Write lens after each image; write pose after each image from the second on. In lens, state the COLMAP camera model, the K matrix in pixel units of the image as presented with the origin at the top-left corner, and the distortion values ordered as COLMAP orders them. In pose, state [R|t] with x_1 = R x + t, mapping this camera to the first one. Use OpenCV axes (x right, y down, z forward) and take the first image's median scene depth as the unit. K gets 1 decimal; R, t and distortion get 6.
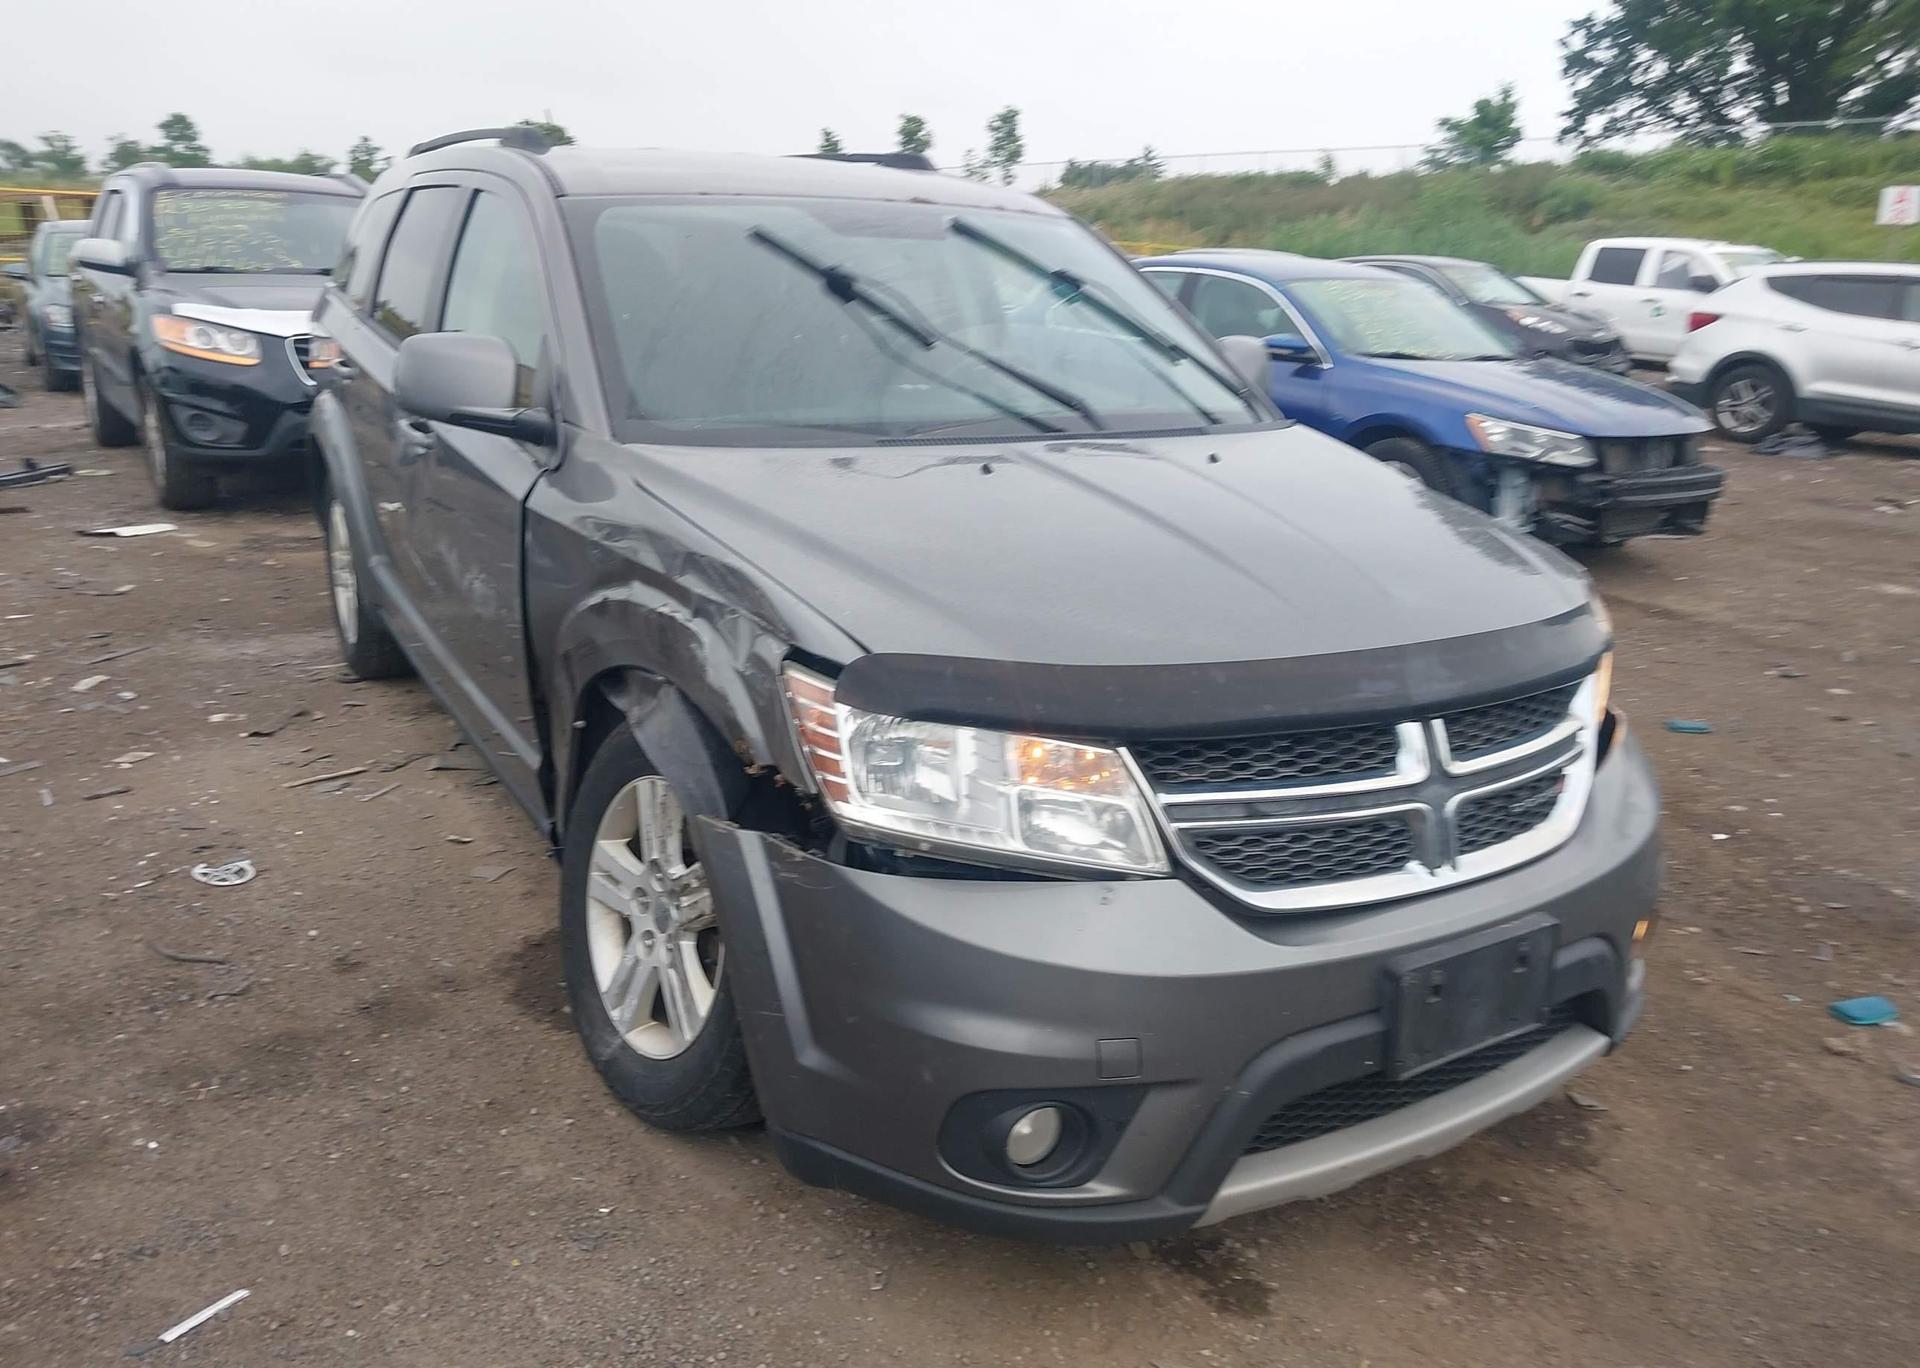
lens RADIAL K [[1487.2, 0, 960.0], [0, 1487.2, 684.0], [0, 0, 1]] dist [-0.000261, -0.005064]
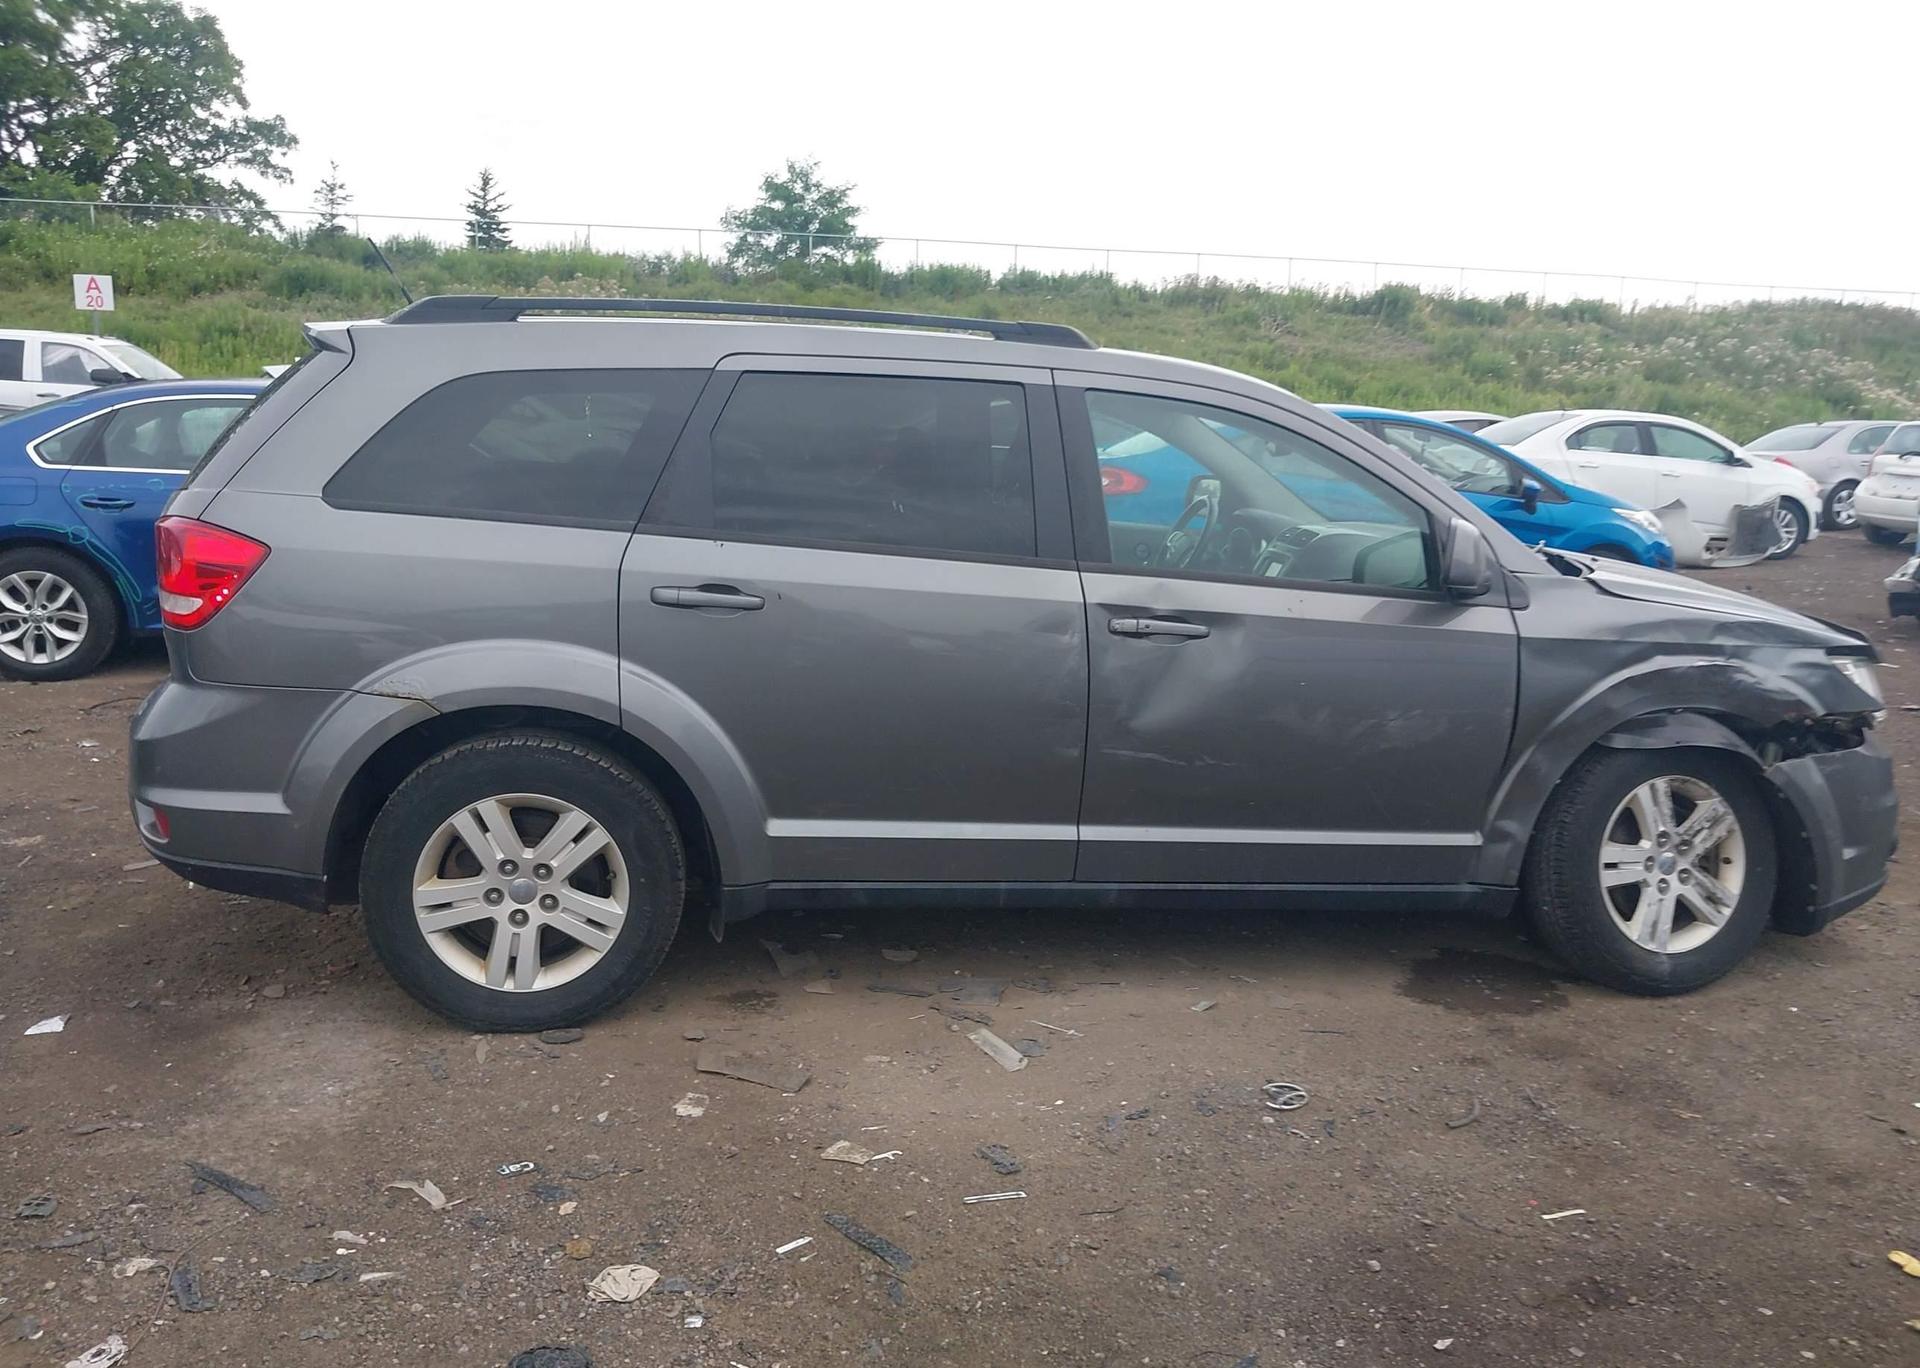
lens RADIAL K [[1533.3, 0, 962.4], [0, 1533.3, 696.5], [0, 0, 1]] dist [-0.001343, -0.012406]
pose [[0.352488, -0.203696, 0.913378, -1.872937], [0.242288, 0.962608, 0.121172, -0.383746], [-0.903907, 0.178589, 0.388661, 1.004018]]
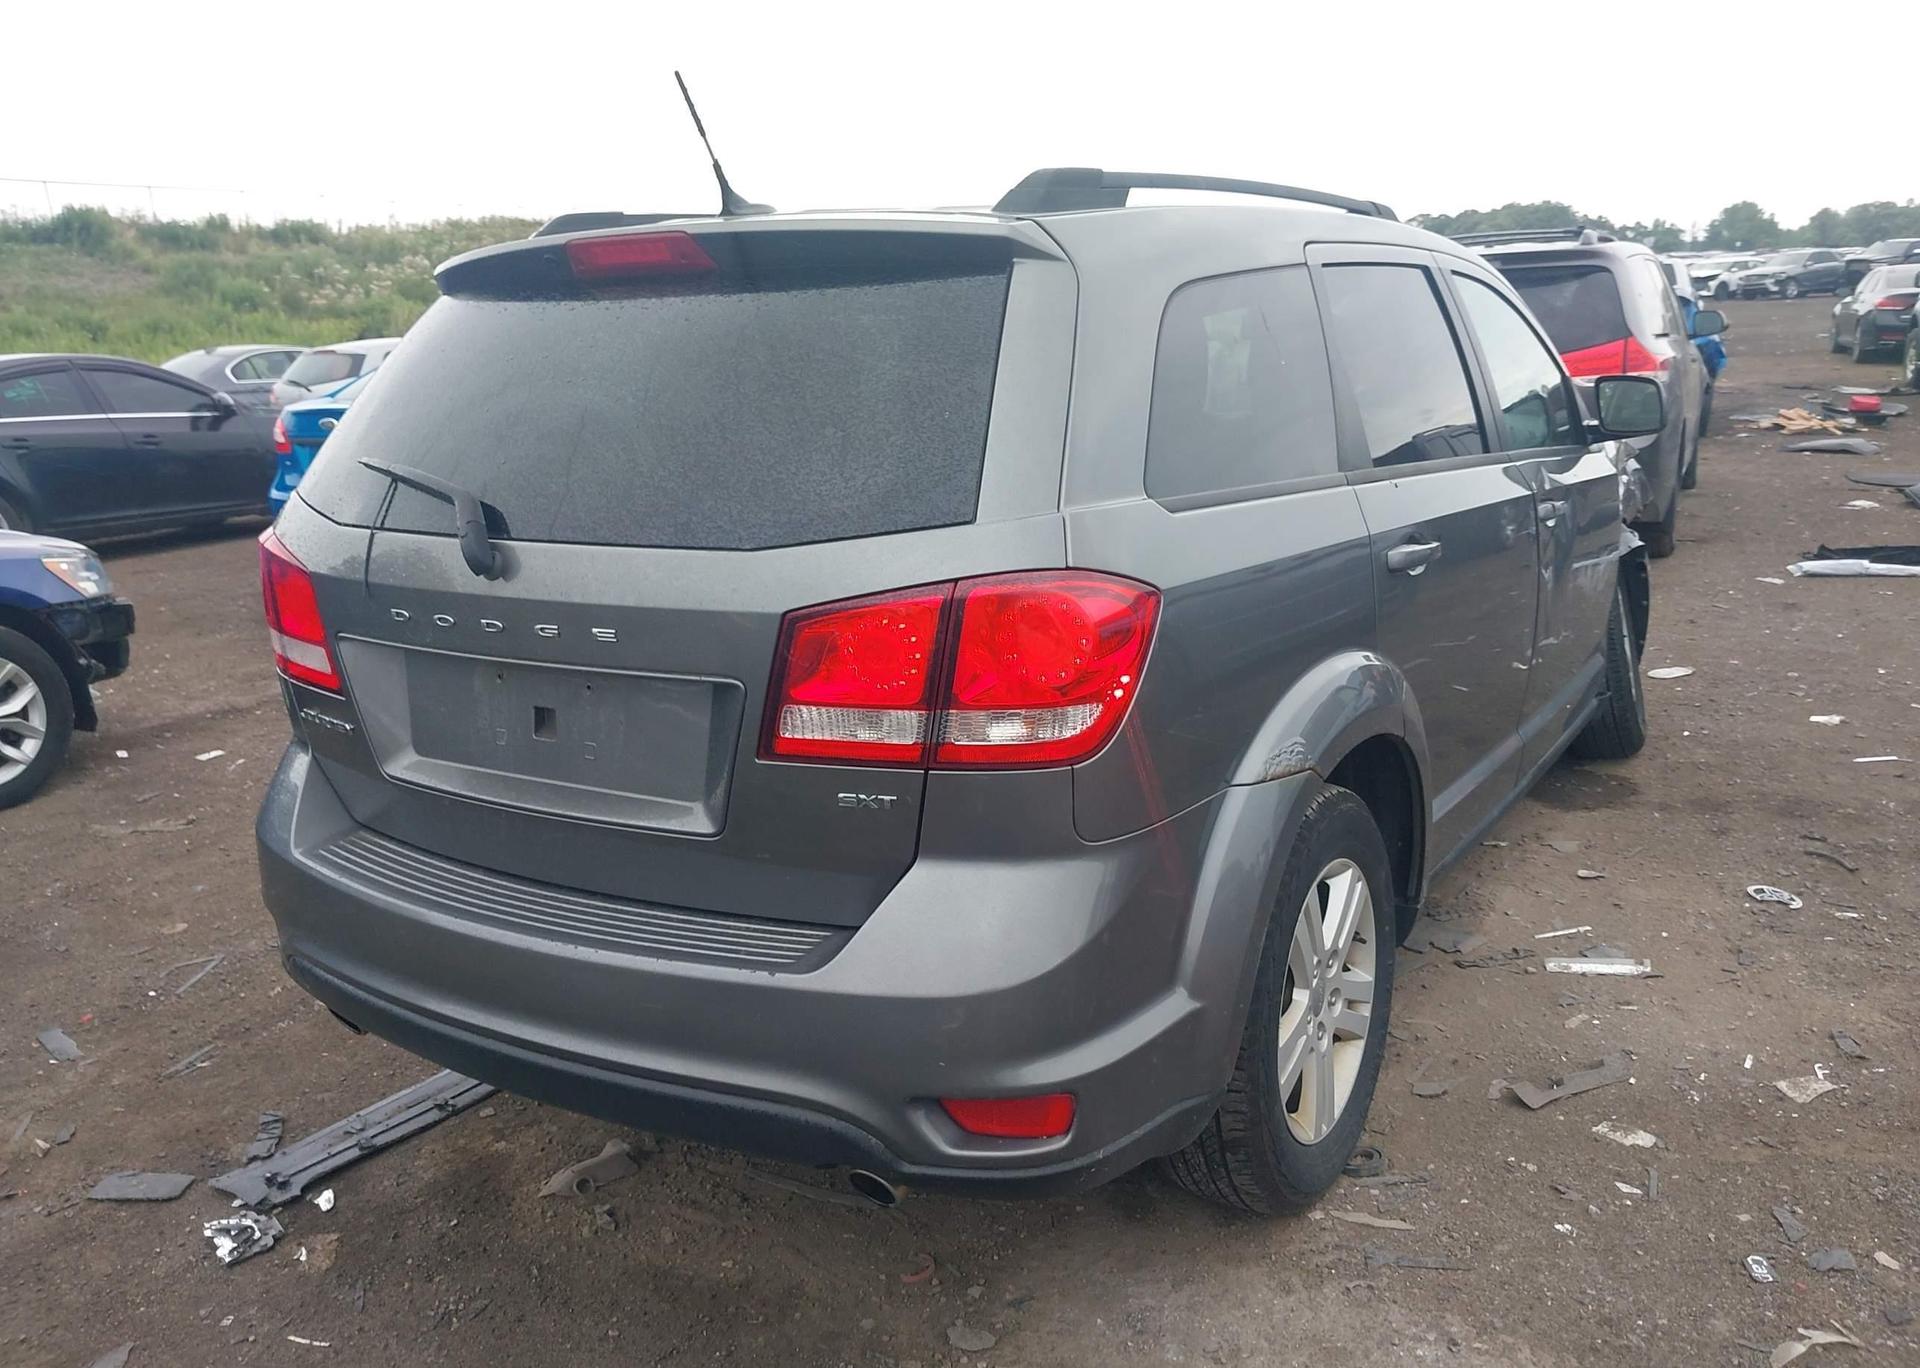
lens RADIAL K [[1533.3, 0, 962.4], [0, 1533.3, 696.5], [0, 0, 1]] dist [-0.001343, -0.012406]
pose [[-0.478584, -0.227047, 0.848178, -1.483615], [0.264090, 0.884038, 0.385659, -0.768347], [-0.837385, 0.408565, -0.363126, 2.410869]]
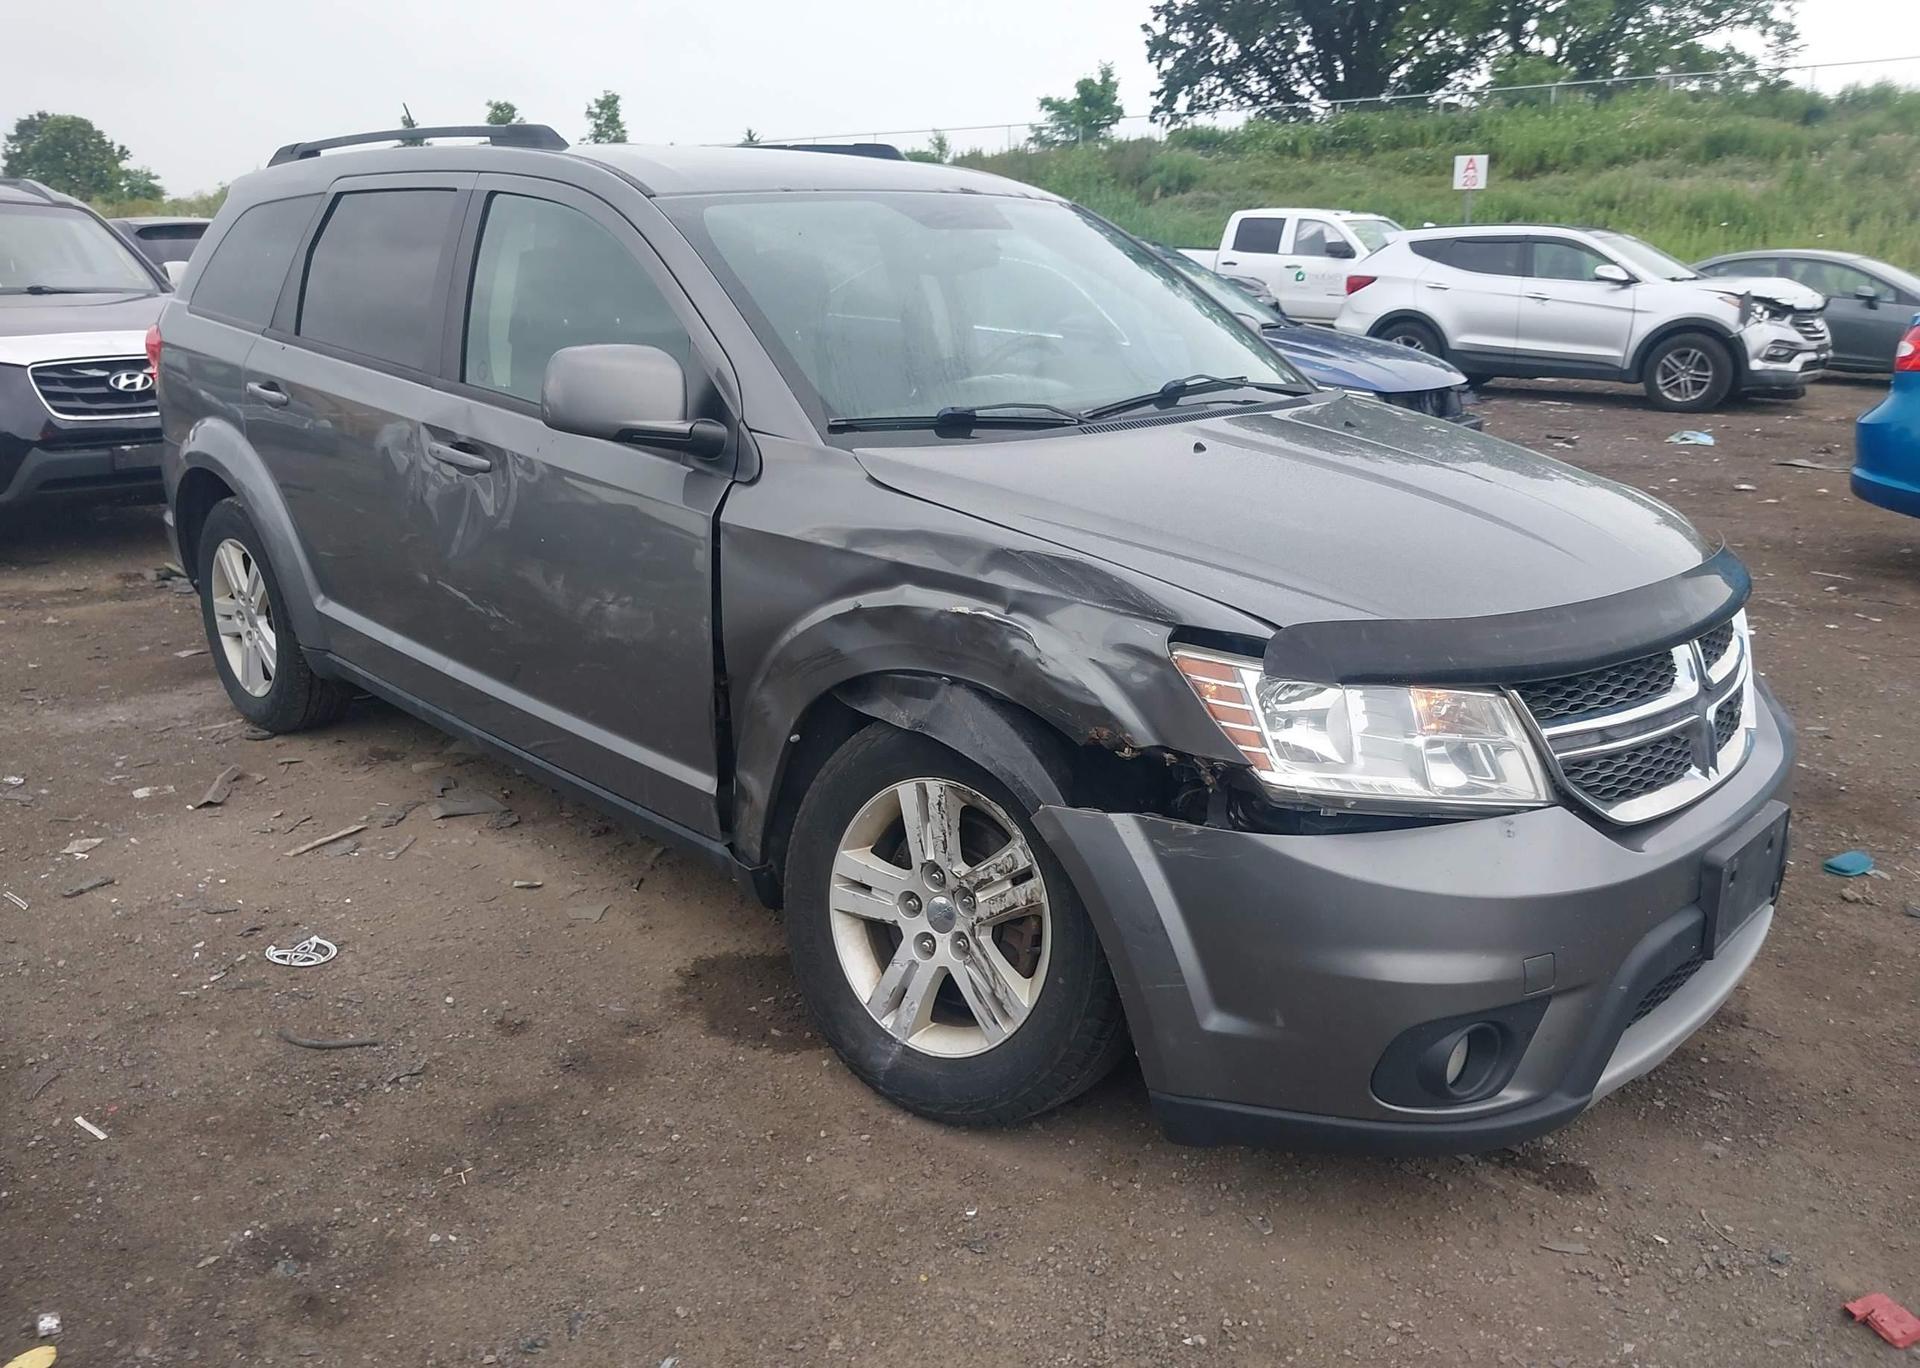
lens RADIAL K [[1496.3, 0, 959.3], [0, 1496.3, 694.5], [0, 0, 1]] dist [-0.003936, 0.000264]
pose [[0.966578, -0.103891, 0.234380, -0.406980], [0.100498, 0.994587, 0.026406, -0.018106], [-0.235855, -0.001969, 0.971786, 0.022646]]
